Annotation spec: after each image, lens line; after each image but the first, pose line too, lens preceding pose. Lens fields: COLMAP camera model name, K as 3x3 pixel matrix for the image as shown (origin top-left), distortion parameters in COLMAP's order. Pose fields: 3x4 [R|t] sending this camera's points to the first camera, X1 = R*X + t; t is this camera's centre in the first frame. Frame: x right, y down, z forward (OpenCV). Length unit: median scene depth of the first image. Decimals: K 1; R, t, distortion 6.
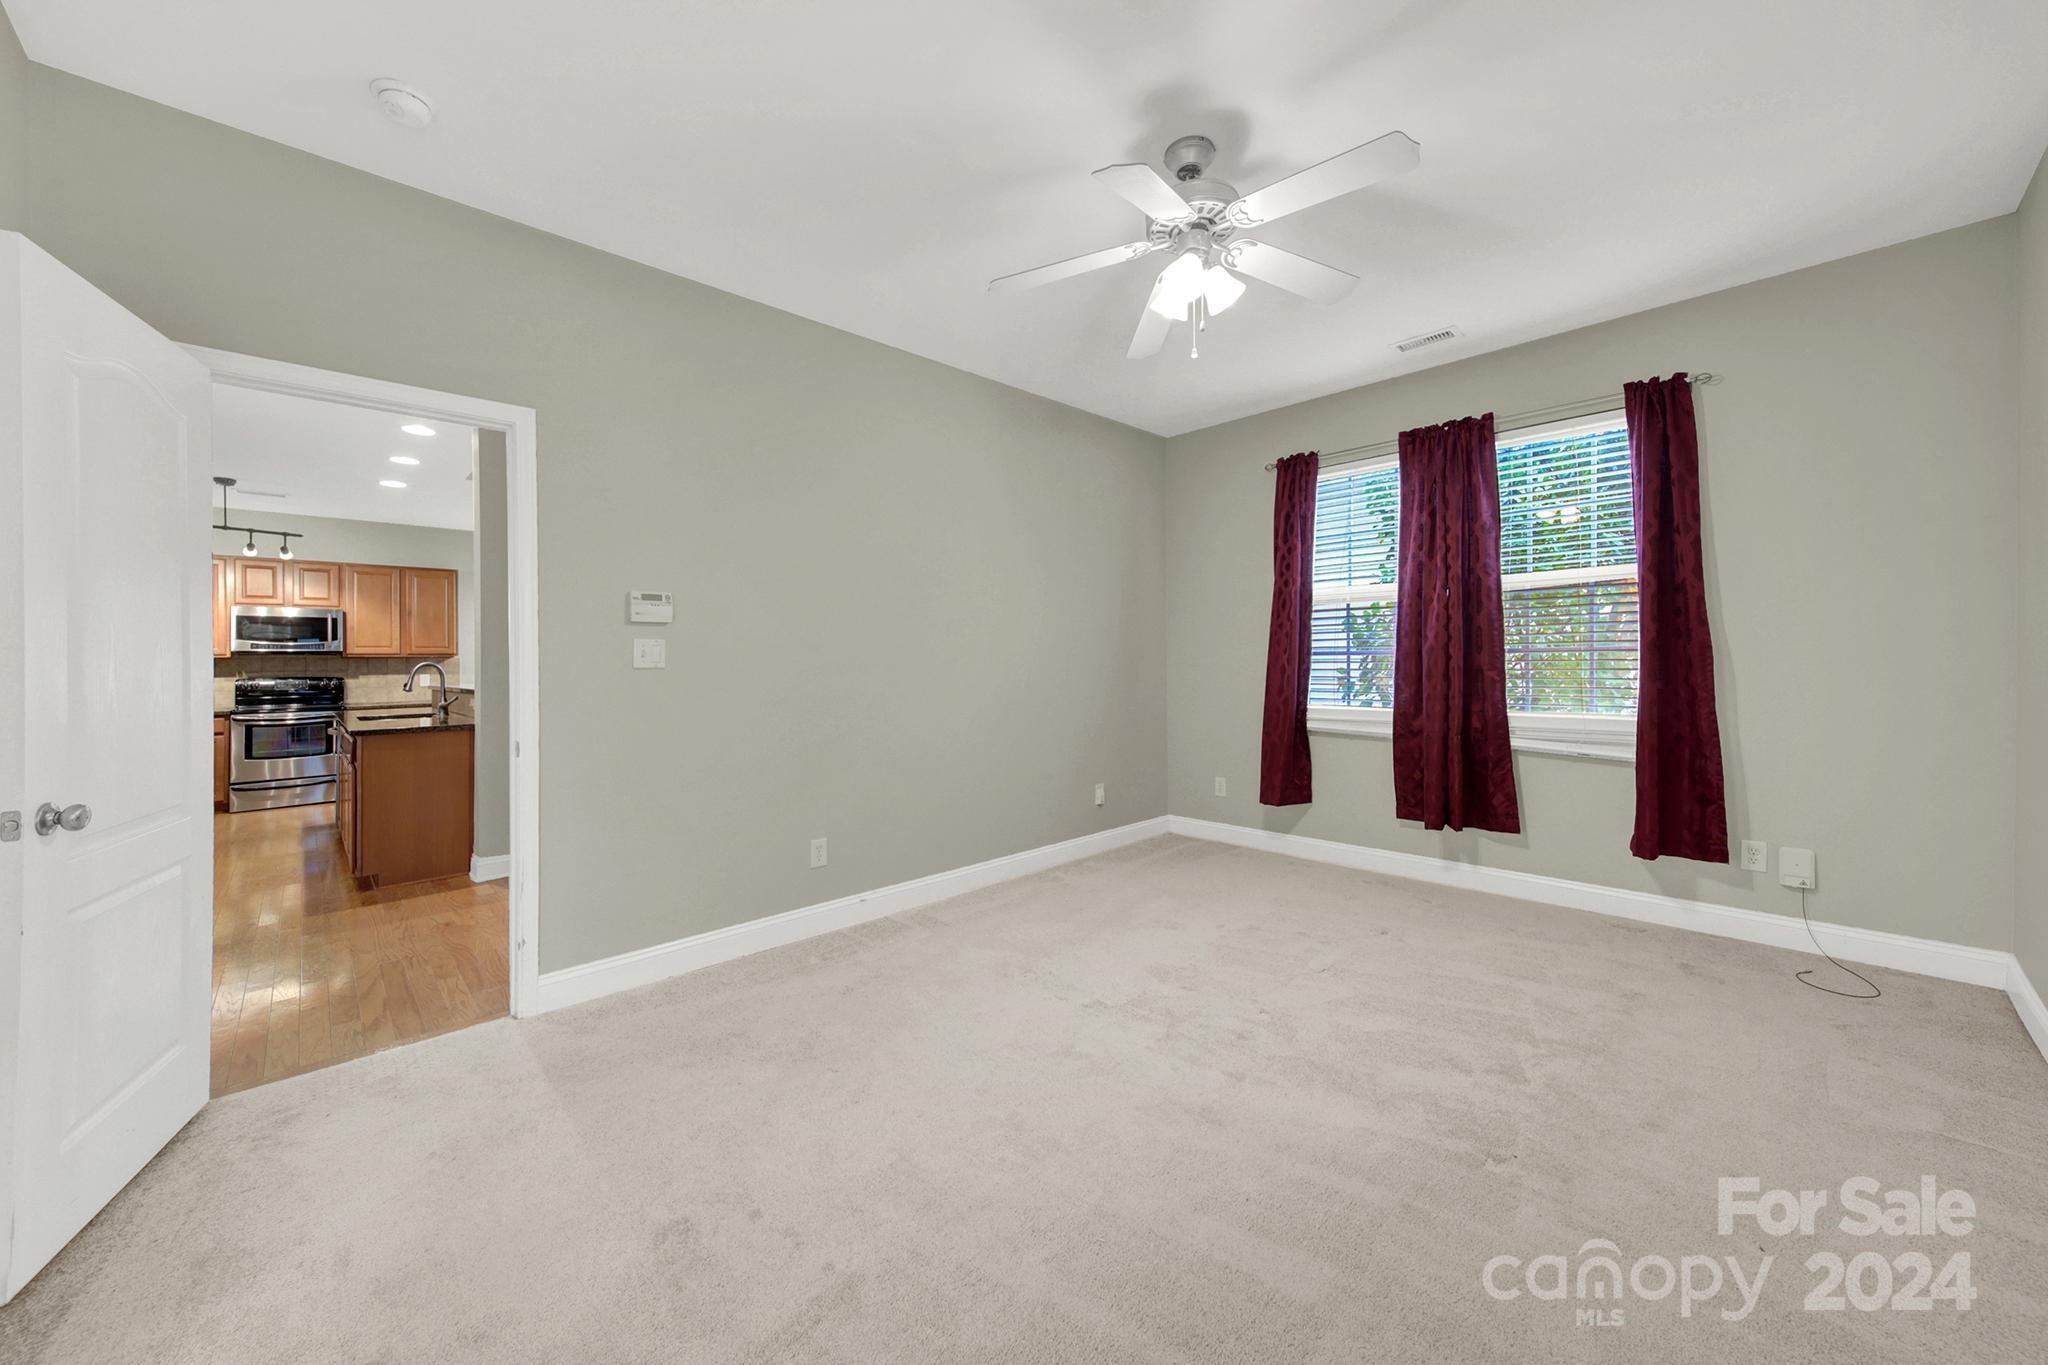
lens RADIAL K [[761.8, 0, 1022.8], [0, 761.8, 656.5], [0, 0, 1]] dist [-0.001256, -0.000223]
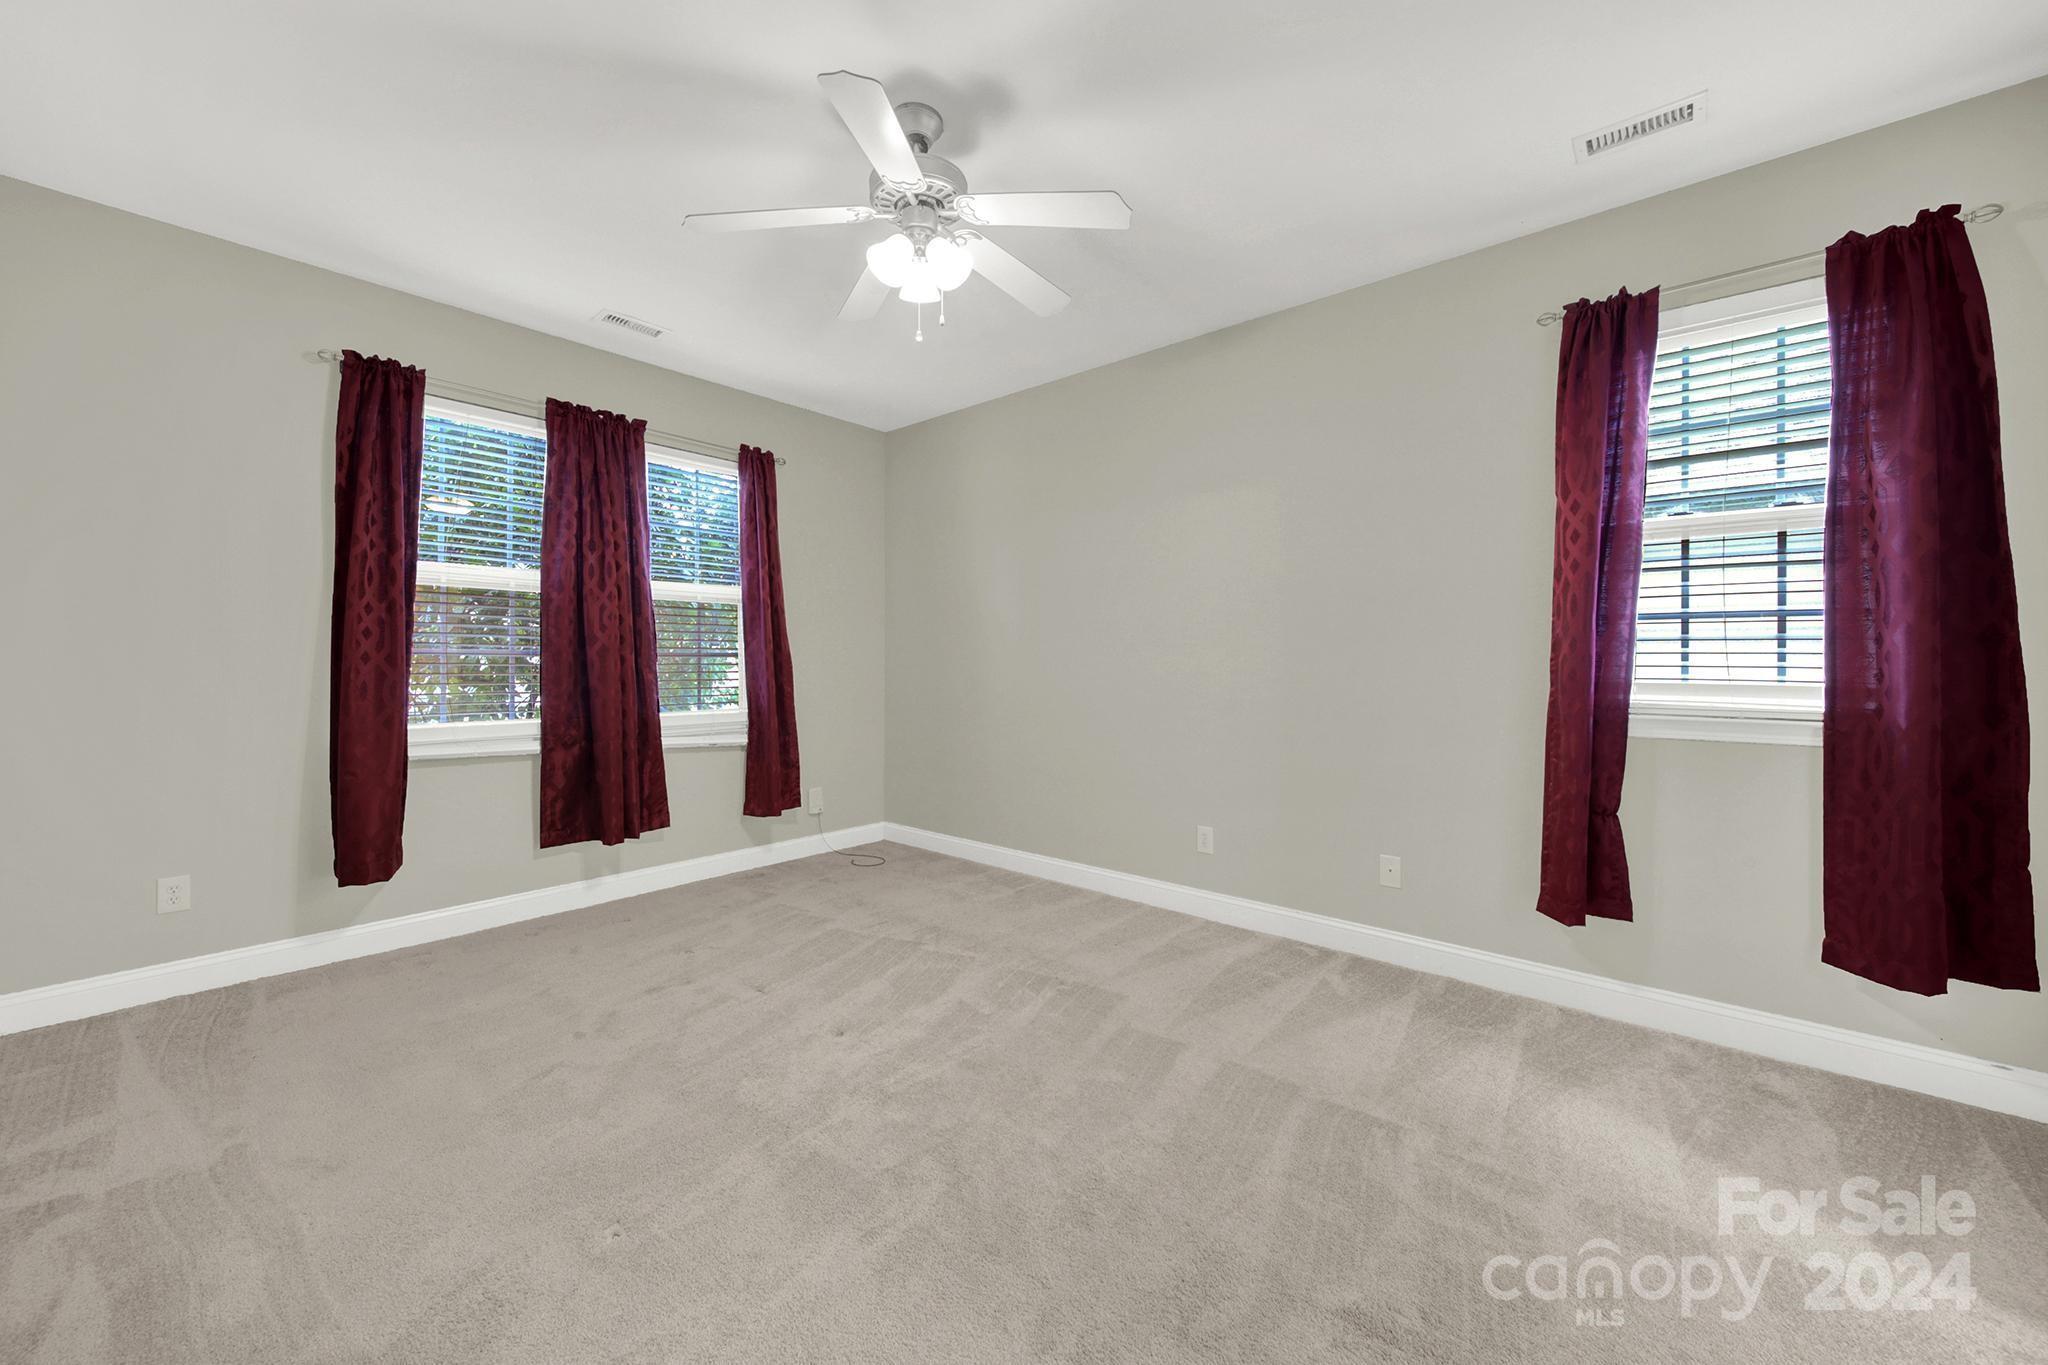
lens RADIAL K [[761.8, 0, 1022.8], [0, 761.8, 656.5], [0, 0, 1]] dist [-0.001256, -0.000223]
pose [[-0.118445, 0.022738, 0.992700, -0.464160], [-0.010583, 0.999652, -0.024160, 0.014302], [-0.992904, -0.013367, -0.118163, 0.629573]]
